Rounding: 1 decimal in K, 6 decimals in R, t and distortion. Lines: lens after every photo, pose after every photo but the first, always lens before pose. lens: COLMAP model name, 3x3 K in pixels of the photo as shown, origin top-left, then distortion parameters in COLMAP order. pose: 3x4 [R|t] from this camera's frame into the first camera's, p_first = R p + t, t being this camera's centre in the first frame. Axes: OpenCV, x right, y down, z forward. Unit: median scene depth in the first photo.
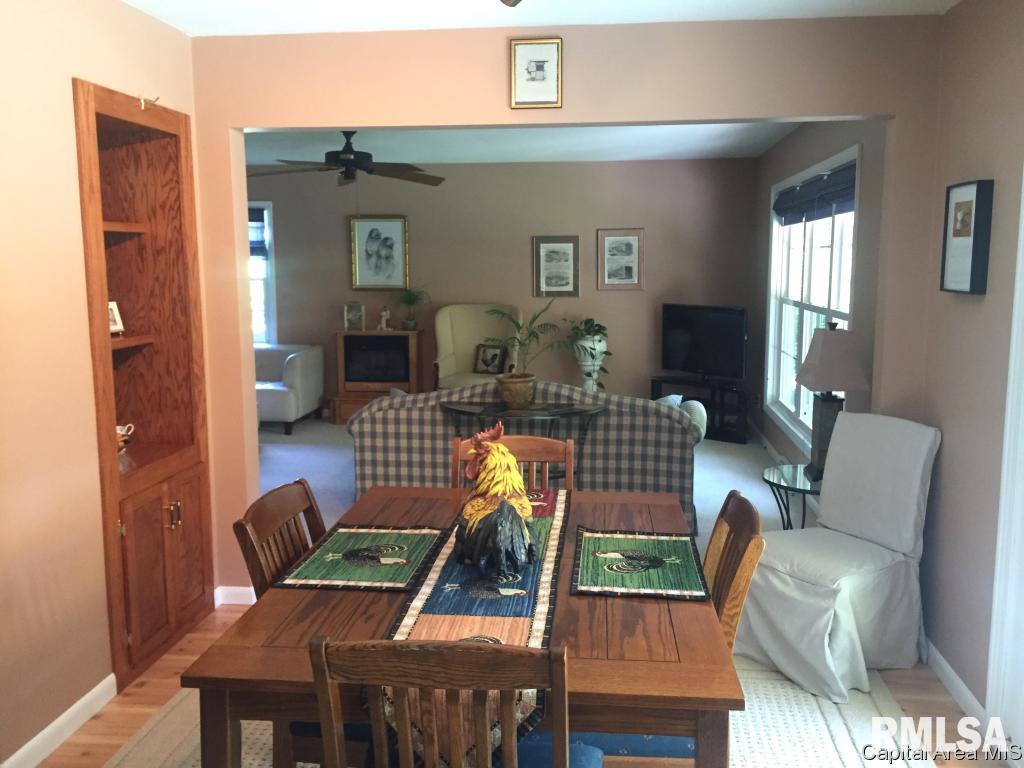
lens RADIAL K [[879.3, 0, 514.8], [0, 879.3, 383.3], [0, 0, 1]] dist [0.084369, -0.106208]
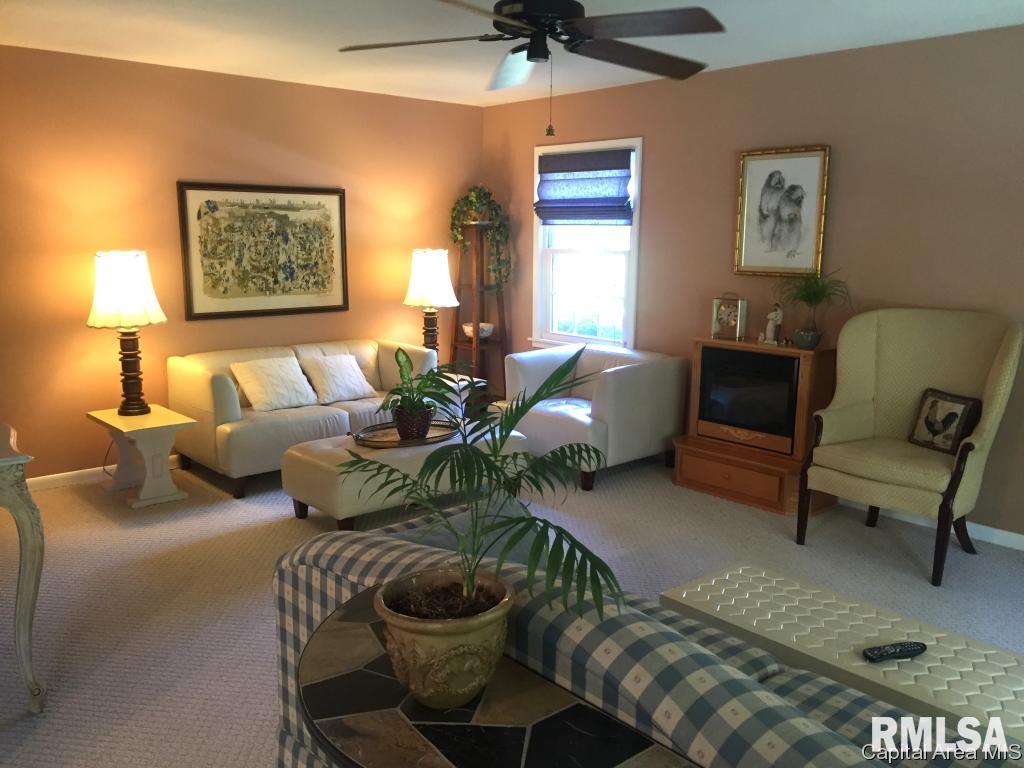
lens RADIAL K [[879.3, 0, 508.3], [0, 879.3, 383.8], [0, 0, 1]] dist [0.084369, -0.106208]
pose [[0.747745, 0.121265, -0.652819, 0.112631], [-0.101858, 0.992493, 0.067692, -0.055817], [0.656127, 0.015879, 0.754483, 0.436029]]
